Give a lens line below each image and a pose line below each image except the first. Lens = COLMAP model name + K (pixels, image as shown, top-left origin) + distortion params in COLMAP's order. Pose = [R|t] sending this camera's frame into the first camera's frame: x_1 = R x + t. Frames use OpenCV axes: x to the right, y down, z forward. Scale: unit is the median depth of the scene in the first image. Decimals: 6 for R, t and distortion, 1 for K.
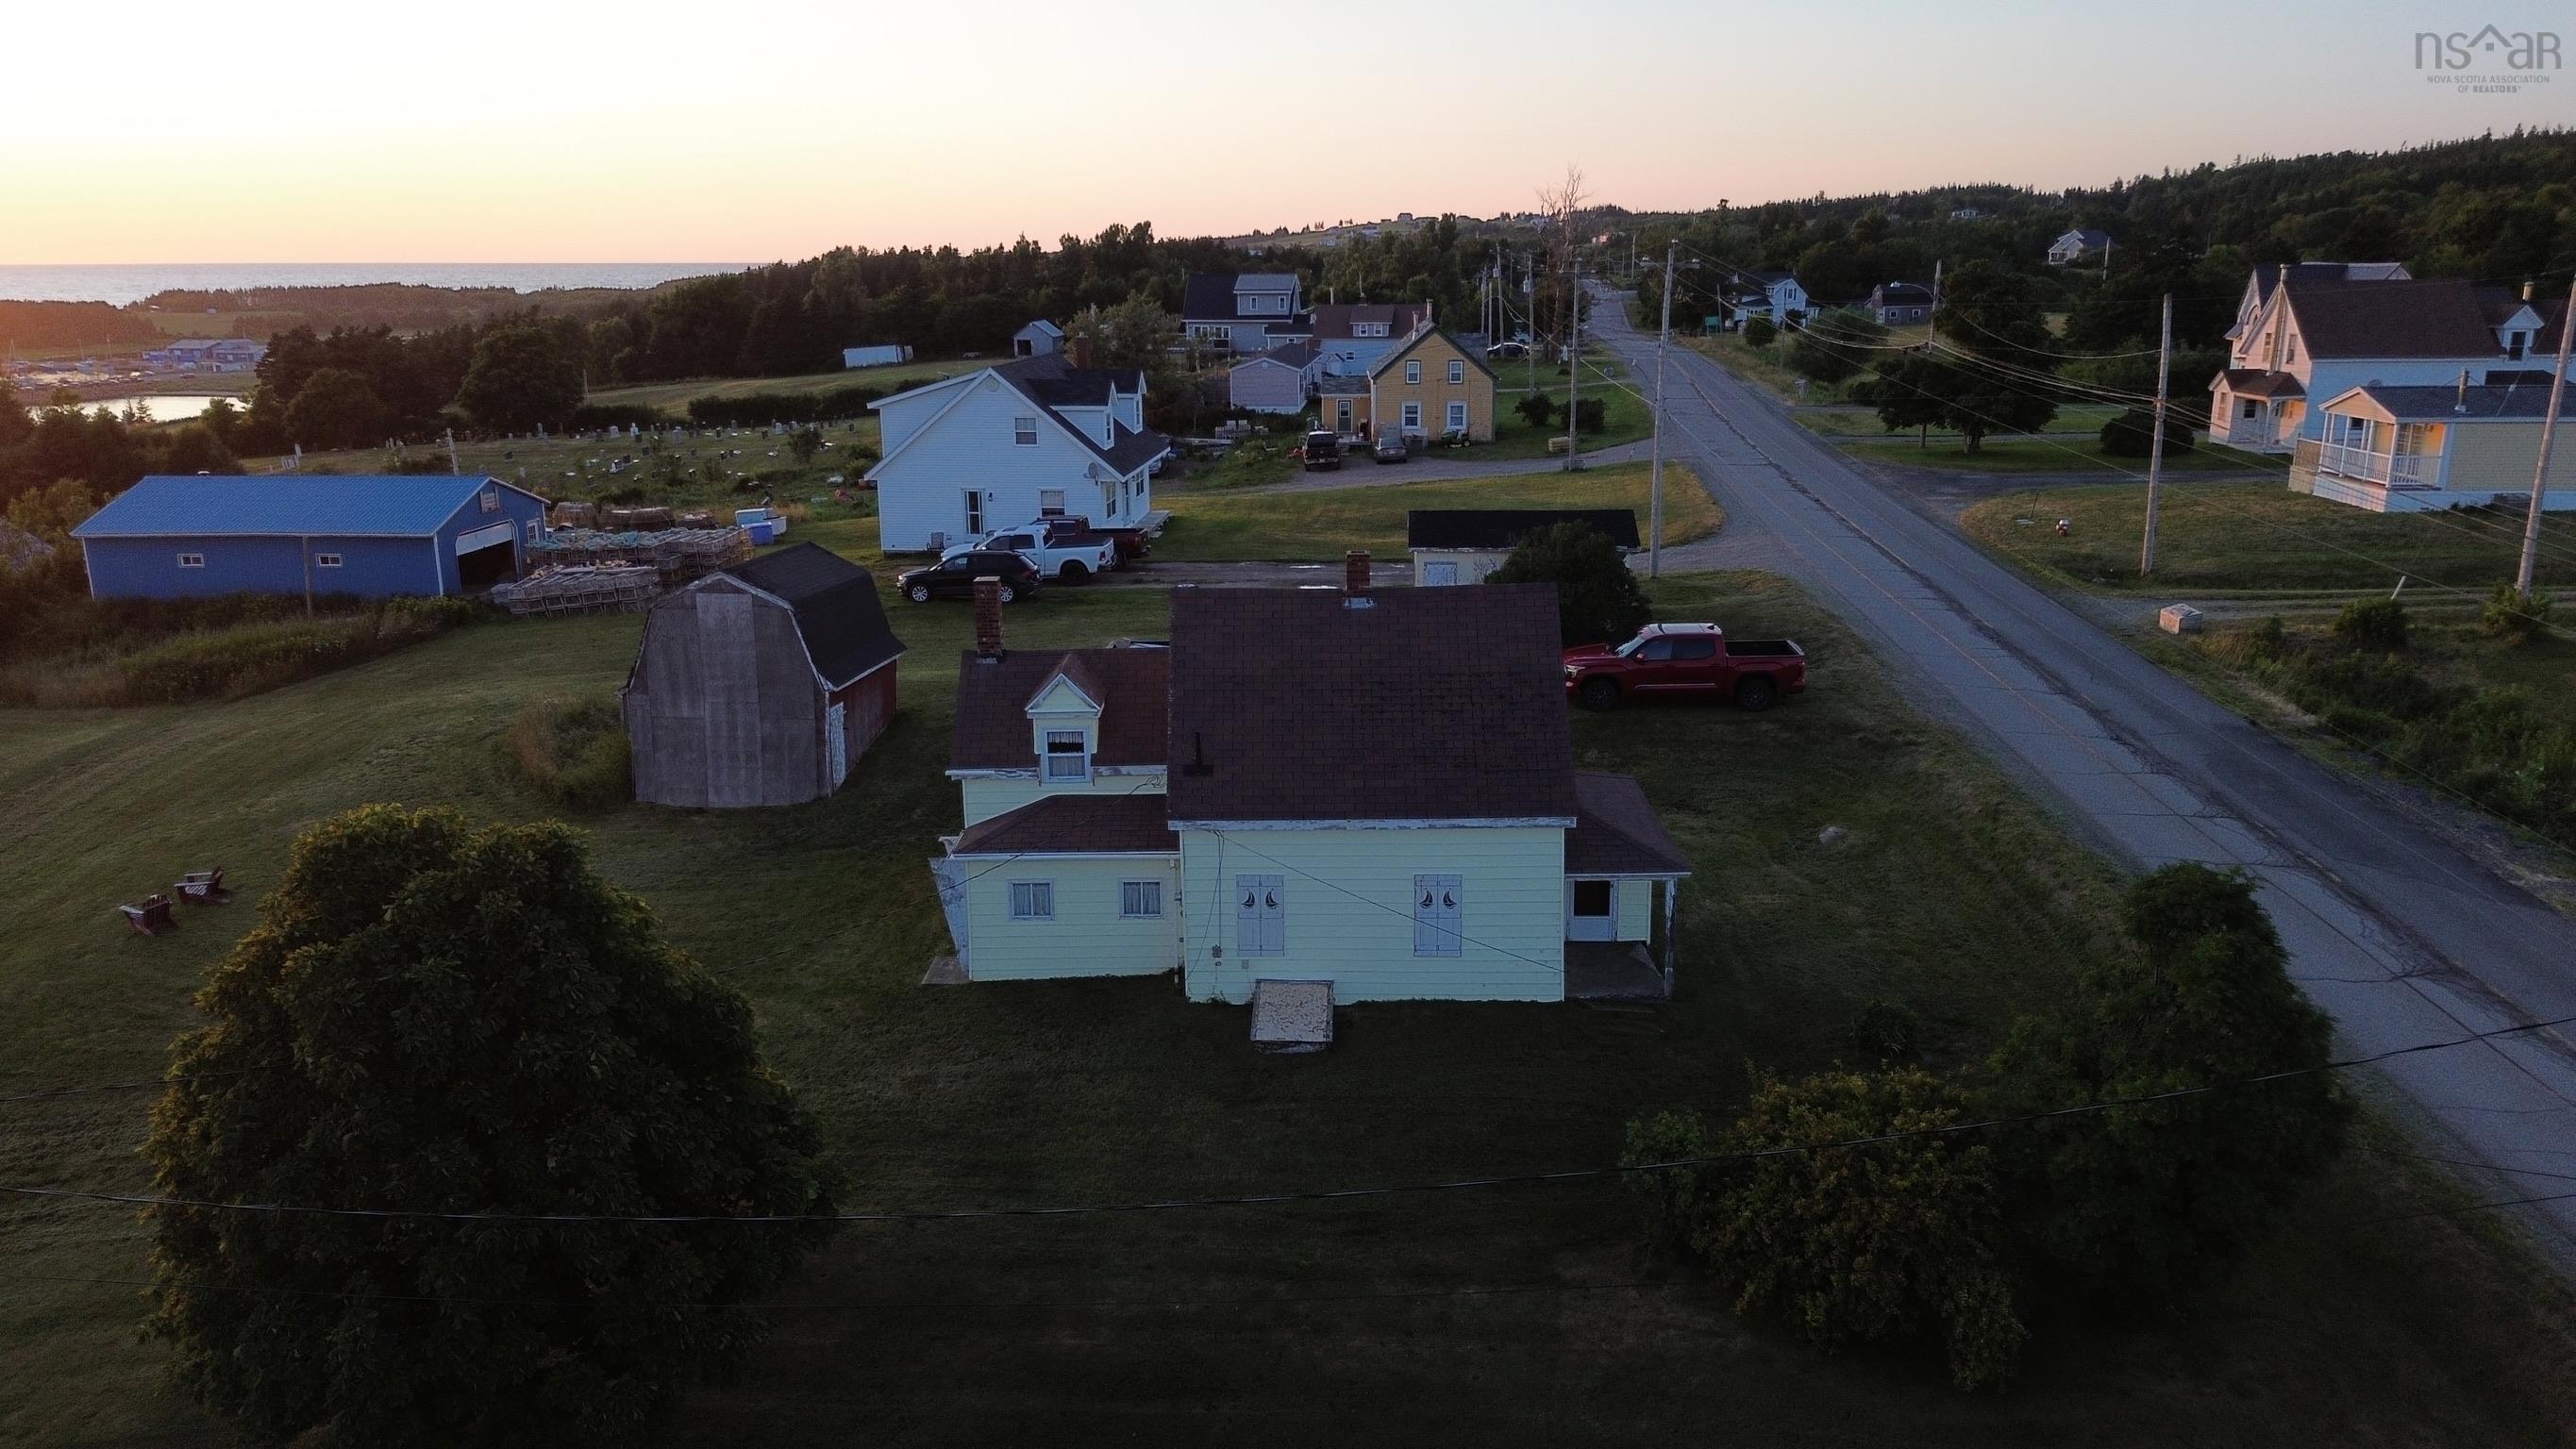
lens RADIAL K [[1809.2, 0, 1285.0], [0, 1809.2, 712.6], [0, 0, 1]] dist [0.097744, -0.119447]
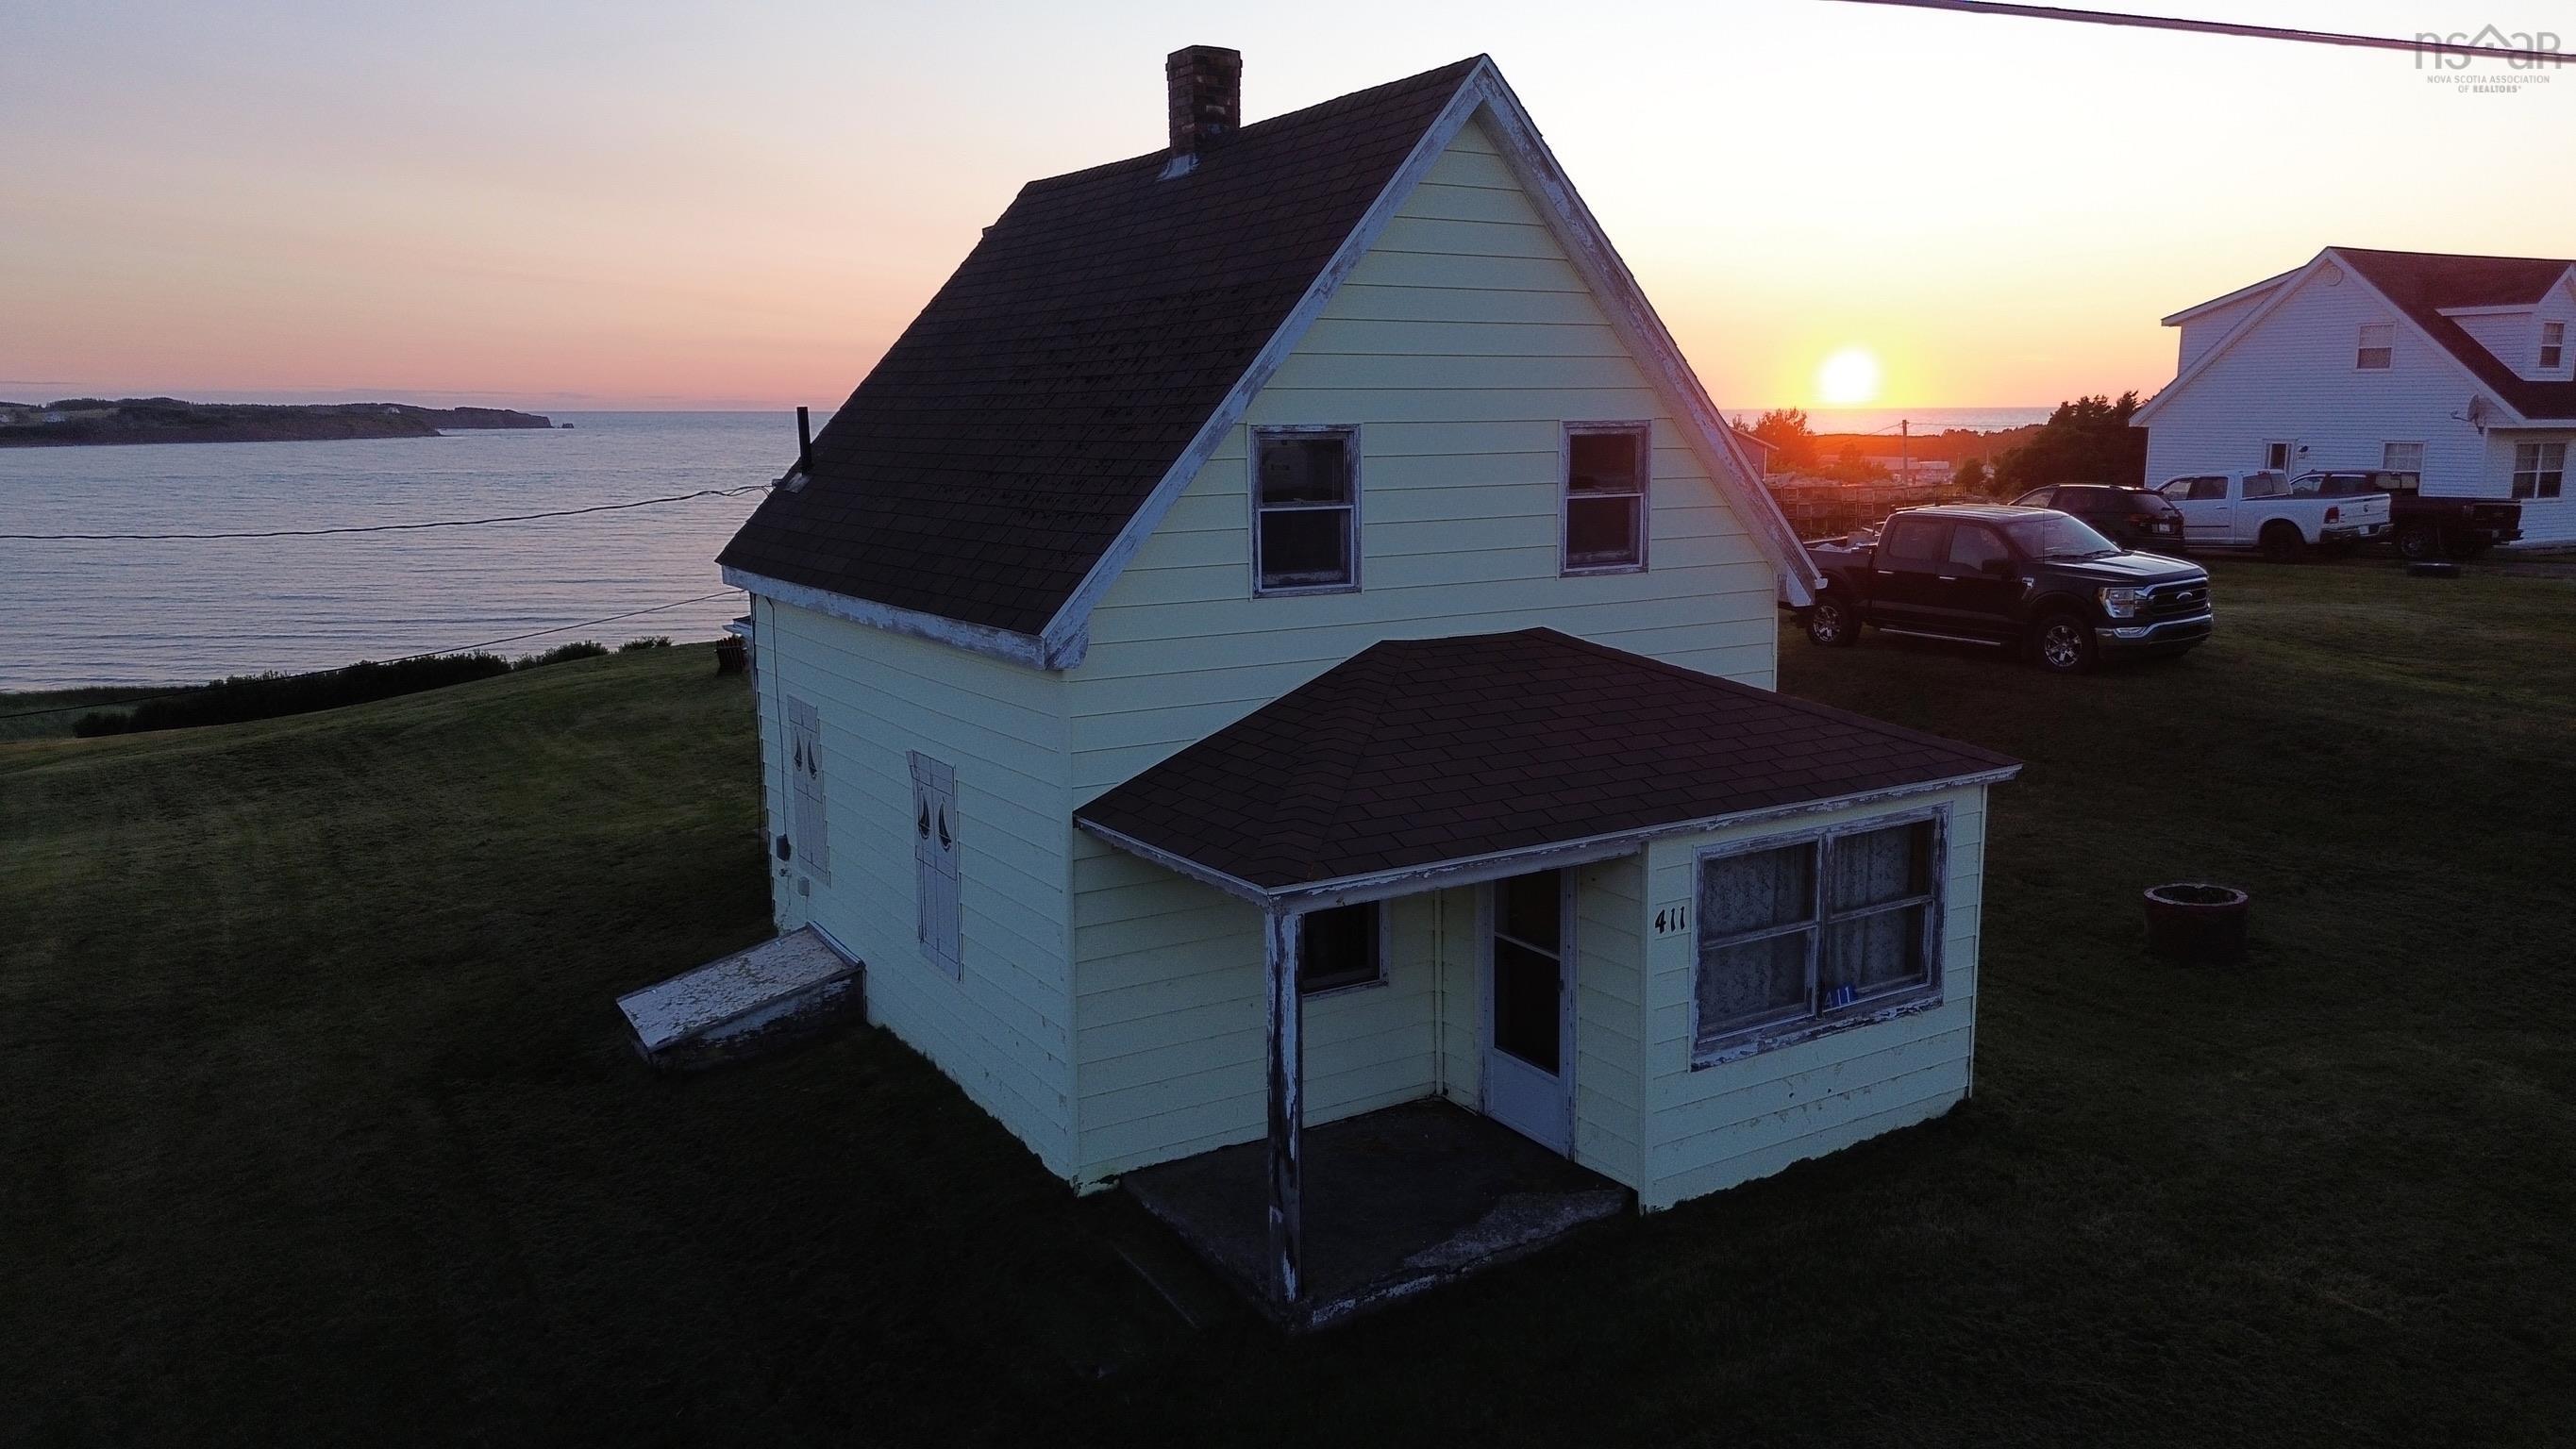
lens RADIAL K [[1820.0, 0, 1282.7], [0, 1820.0, 712.9], [0, 0, 1]] dist [0.064480, -0.065416]
pose [[0.537795, 0.143987, -0.830689, 0.338011], [-0.205168, 0.978038, 0.036700, 0.035721], [0.817730, 0.150694, 0.555526, 0.613305]]
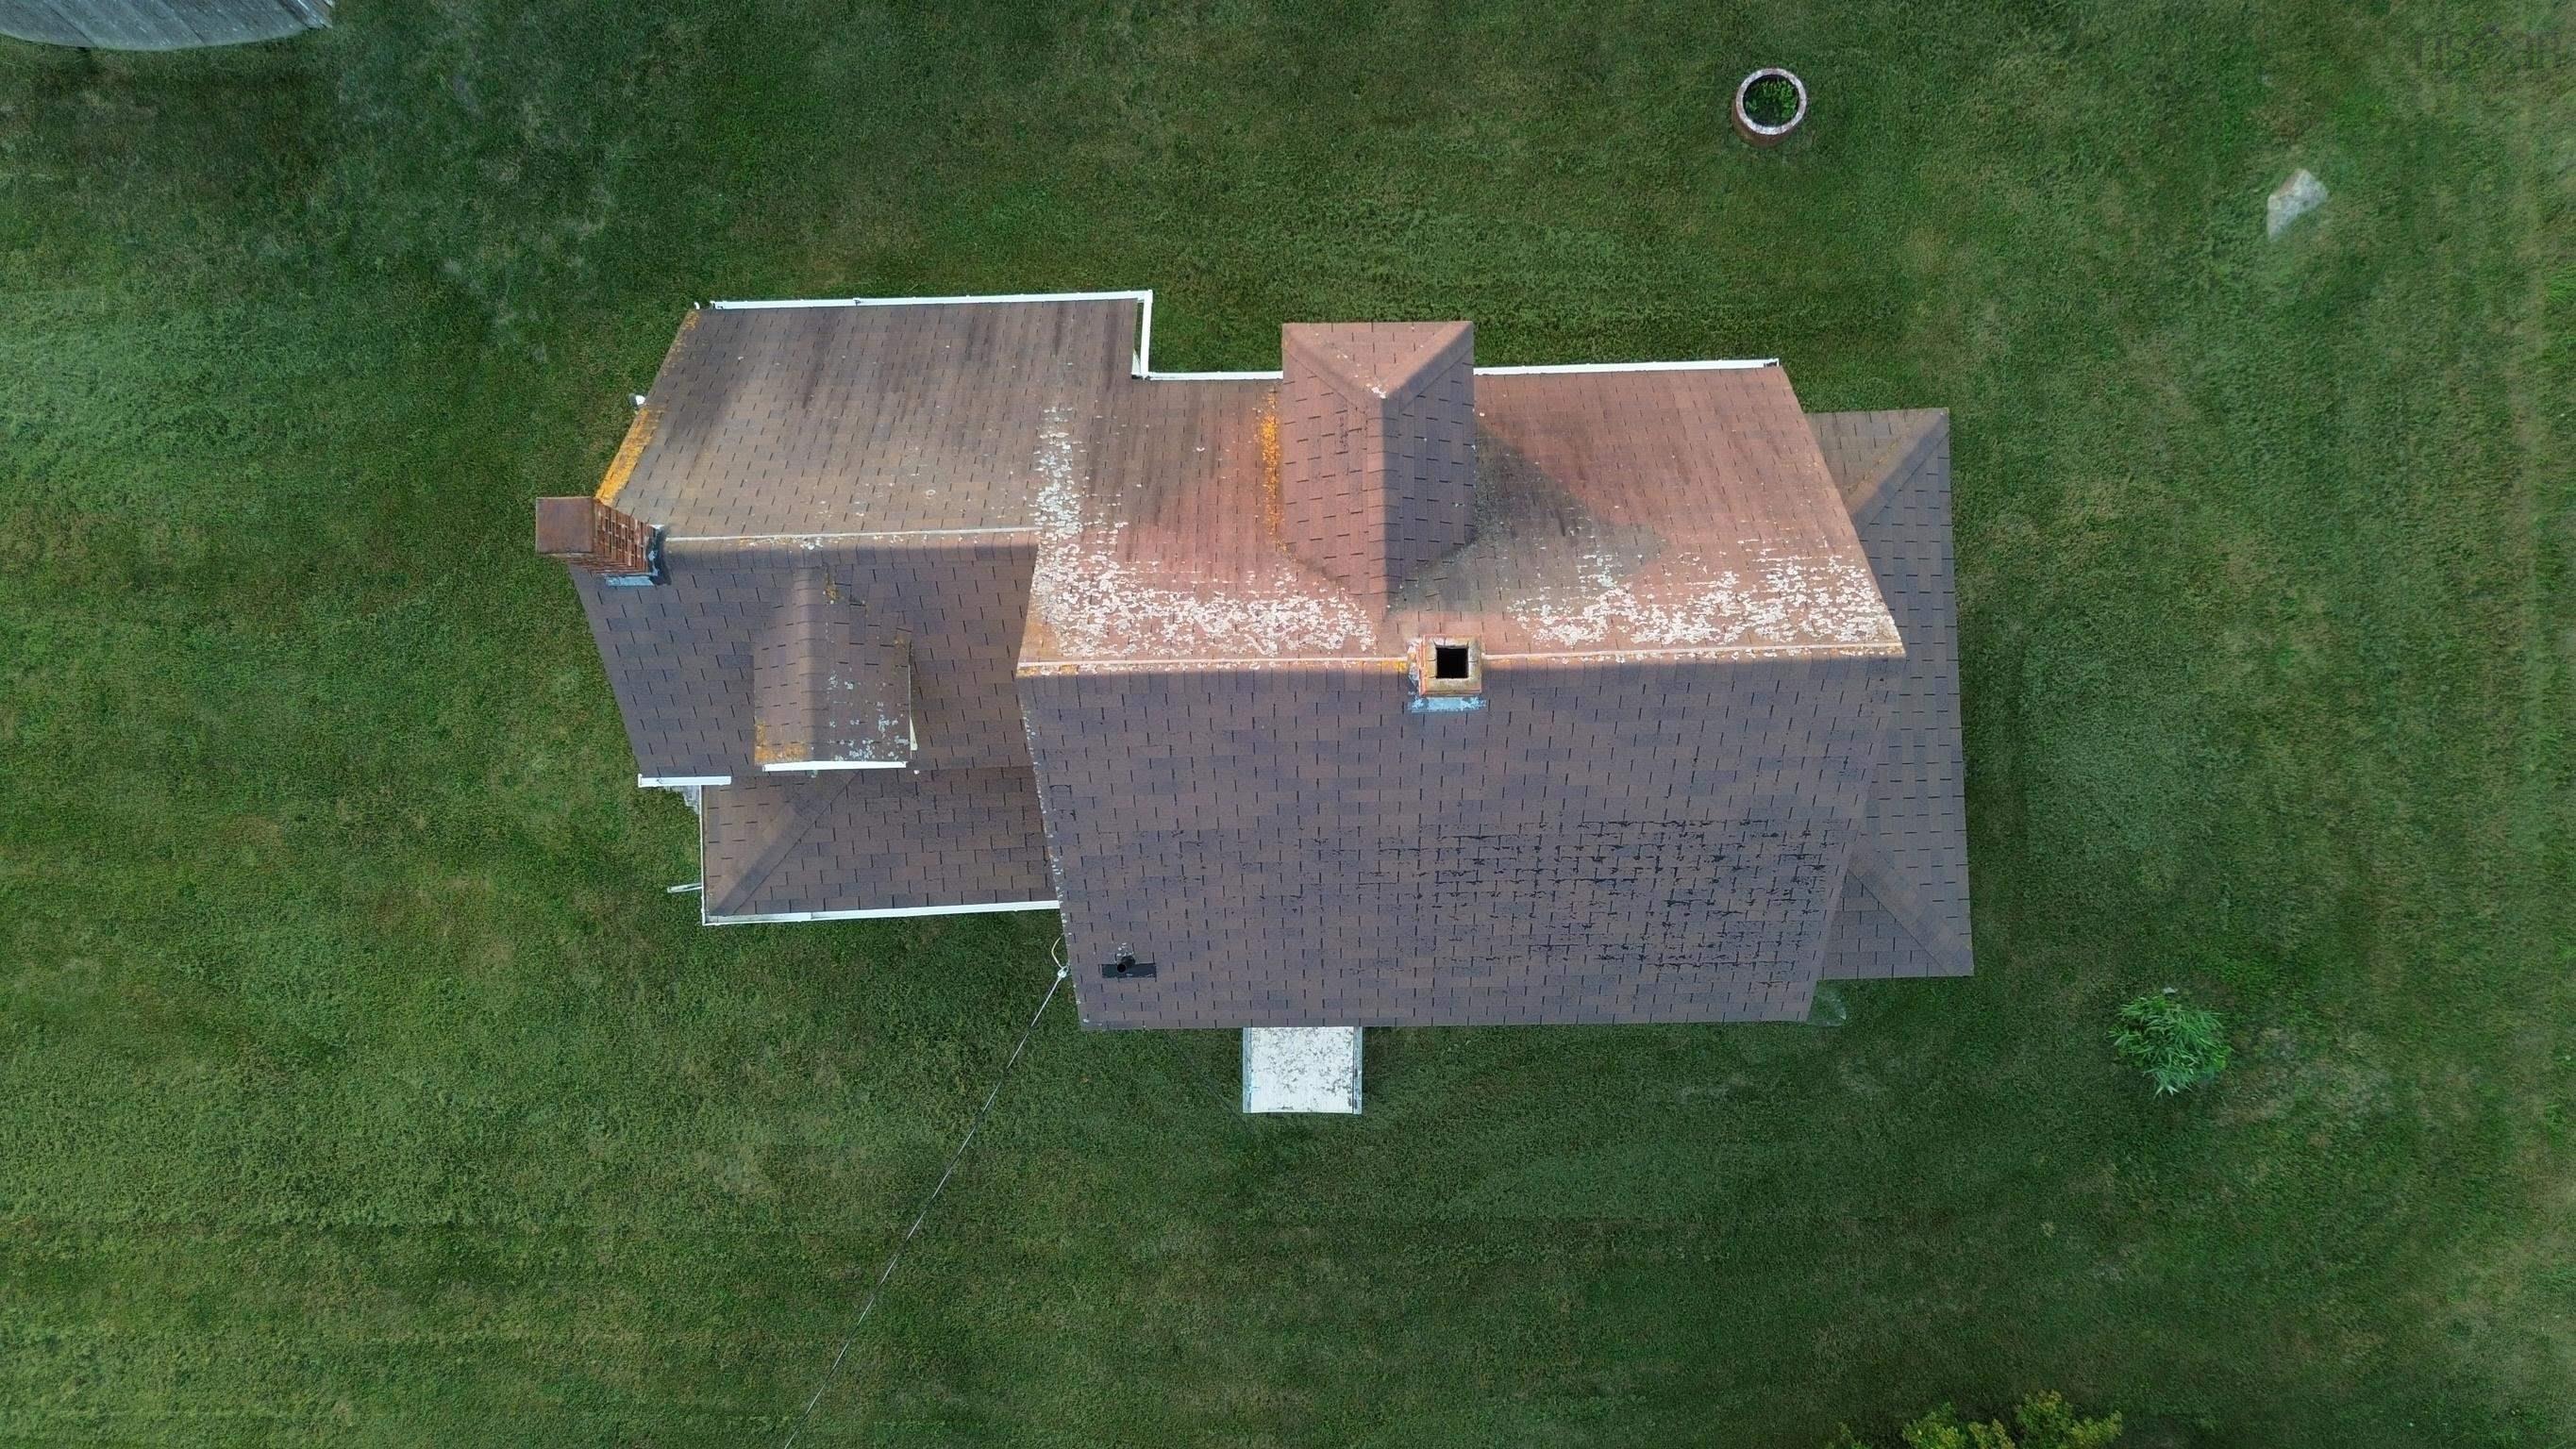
lens RADIAL K [[1820.0, 0, 1282.7], [0, 1820.0, 712.9], [0, 0, 1]] dist [0.064480, -0.065416]
pose [[0.999310, -0.036943, 0.003880, -0.000785], [0.007574, 0.304901, 0.952354, -0.375300], [-0.036366, -0.951667, 0.304971, 0.664527]]
